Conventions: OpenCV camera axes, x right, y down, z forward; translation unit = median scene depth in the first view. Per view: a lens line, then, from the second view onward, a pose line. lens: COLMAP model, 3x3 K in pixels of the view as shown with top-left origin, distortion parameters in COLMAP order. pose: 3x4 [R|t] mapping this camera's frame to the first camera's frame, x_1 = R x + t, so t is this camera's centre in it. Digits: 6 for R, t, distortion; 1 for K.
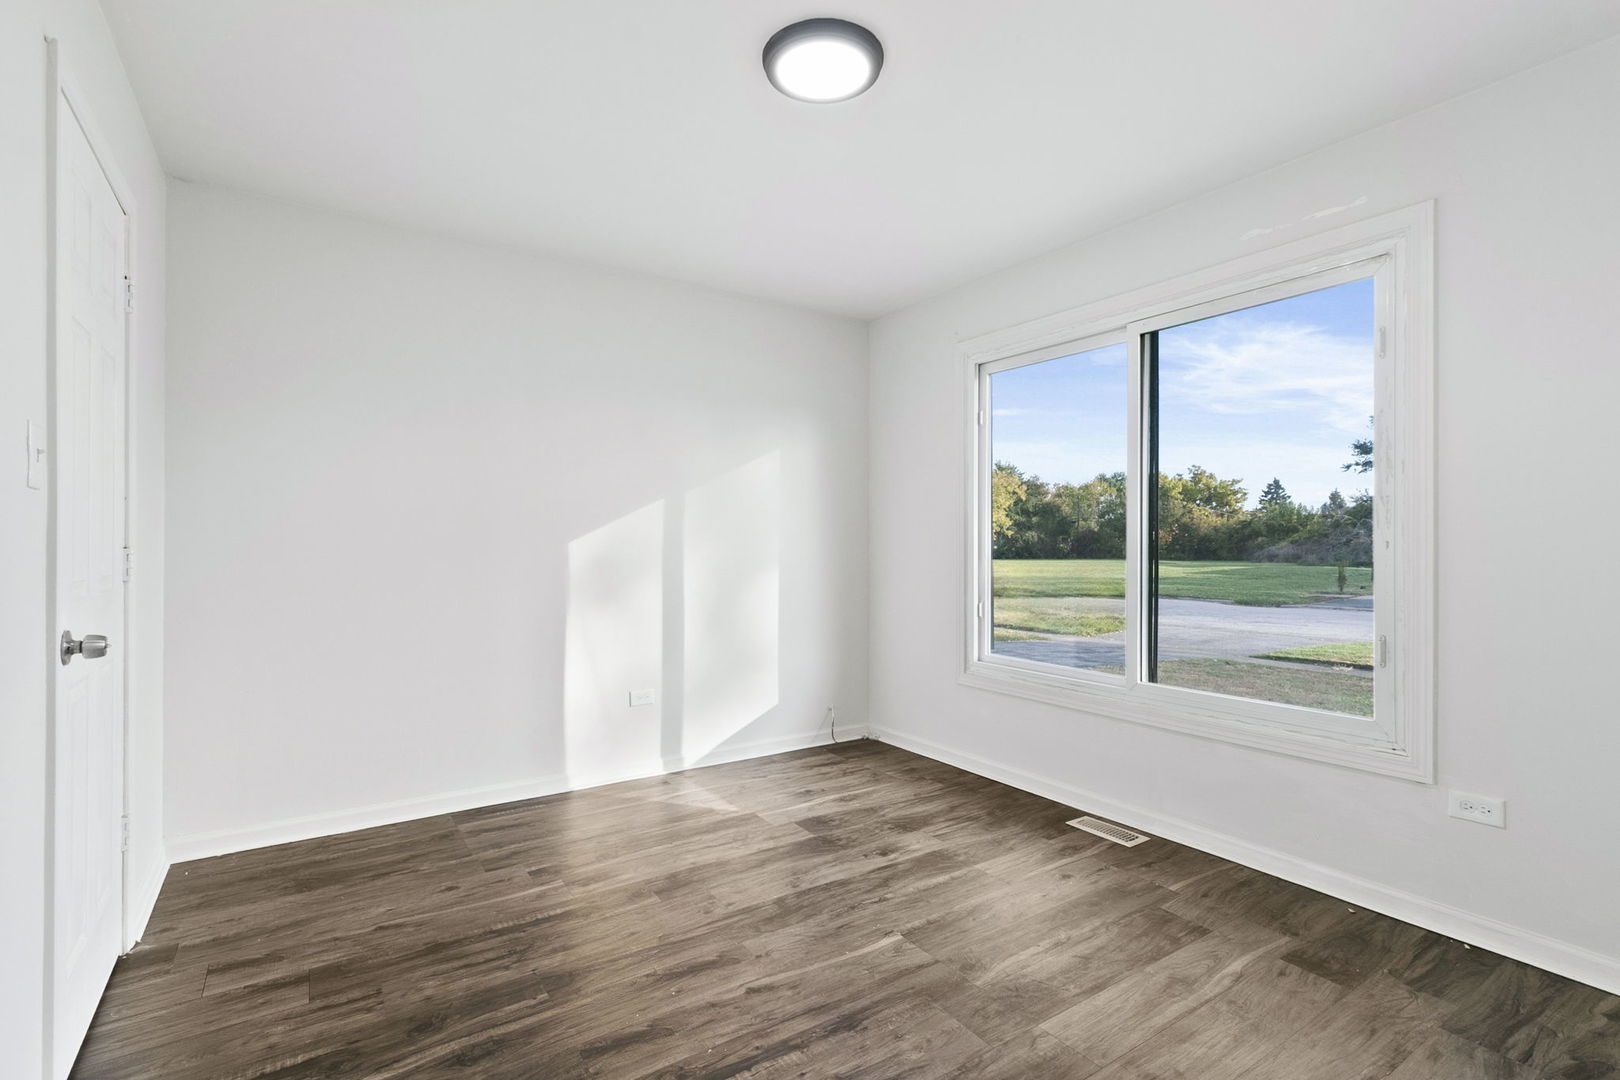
lens RADIAL K [[751.6, 0, 813.3], [0, 751.6, 543.7], [0, 0, 1]] dist [0.001238, 0.000258]
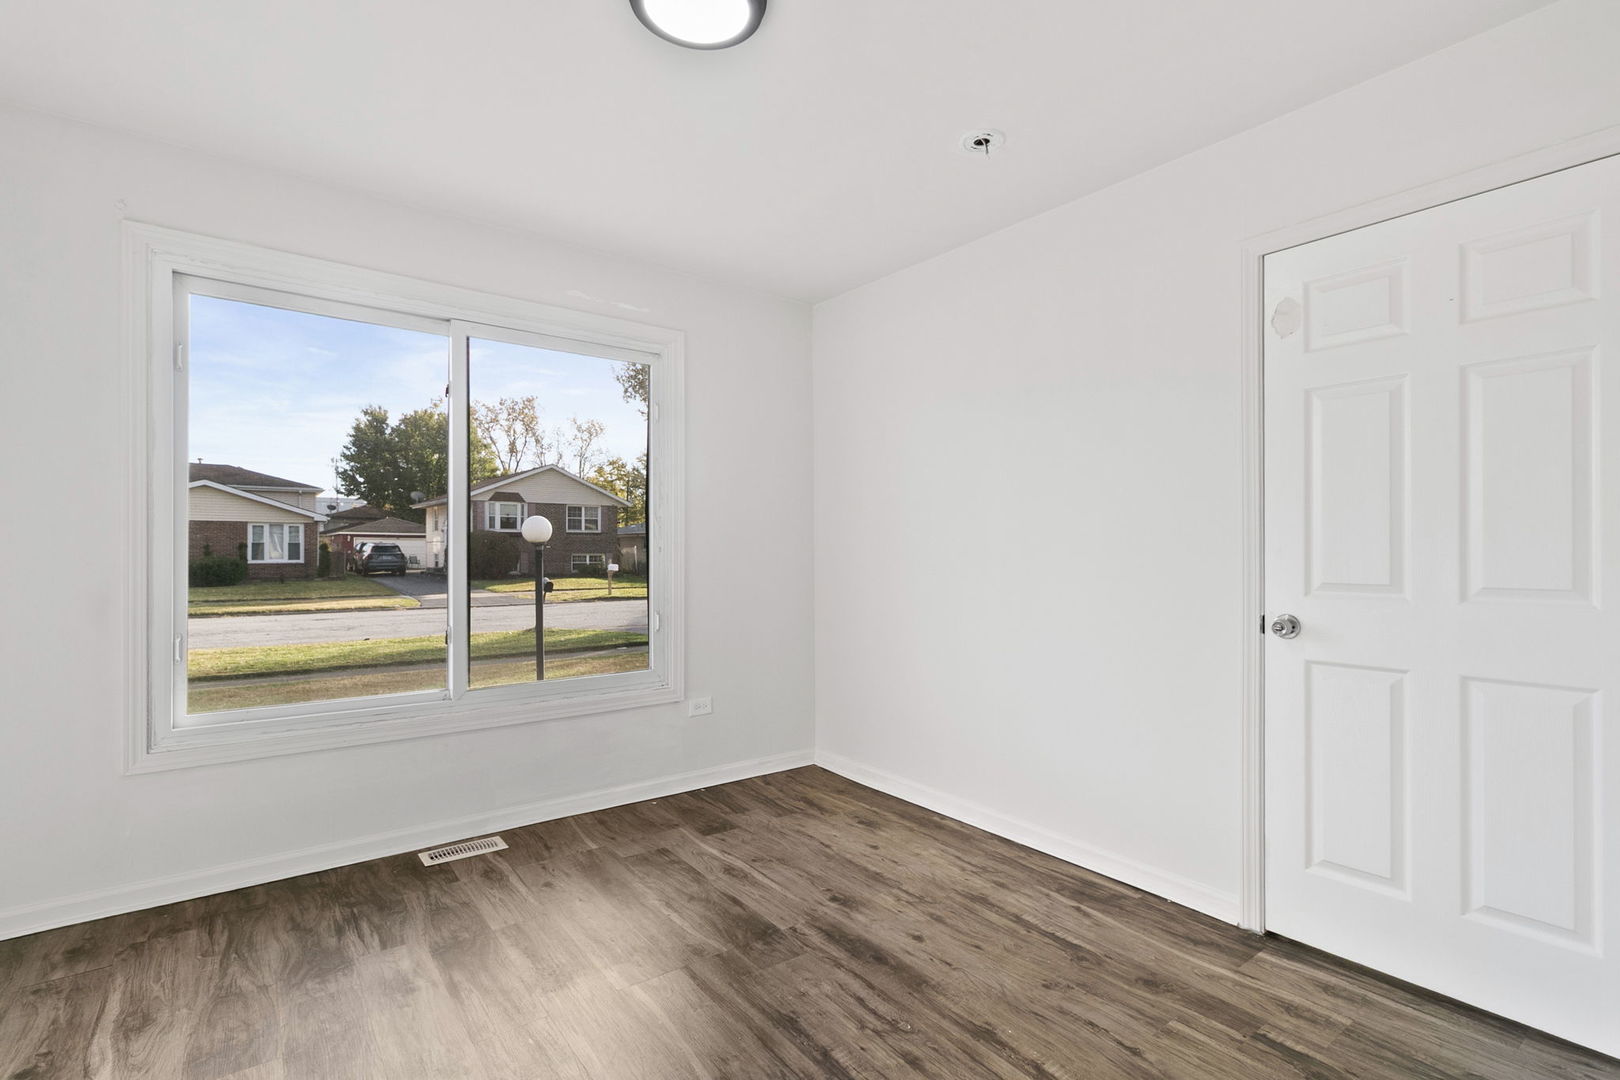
lens RADIAL K [[751.6, 0, 813.3], [0, 751.6, 543.7], [0, 0, 1]] dist [0.001238, 0.000258]
pose [[-0.063424, 0.006501, 0.997965, -0.684311], [-0.003188, 0.999972, -0.006717, -0.000655], [-0.997982, -0.003608, -0.063402, 0.724750]]
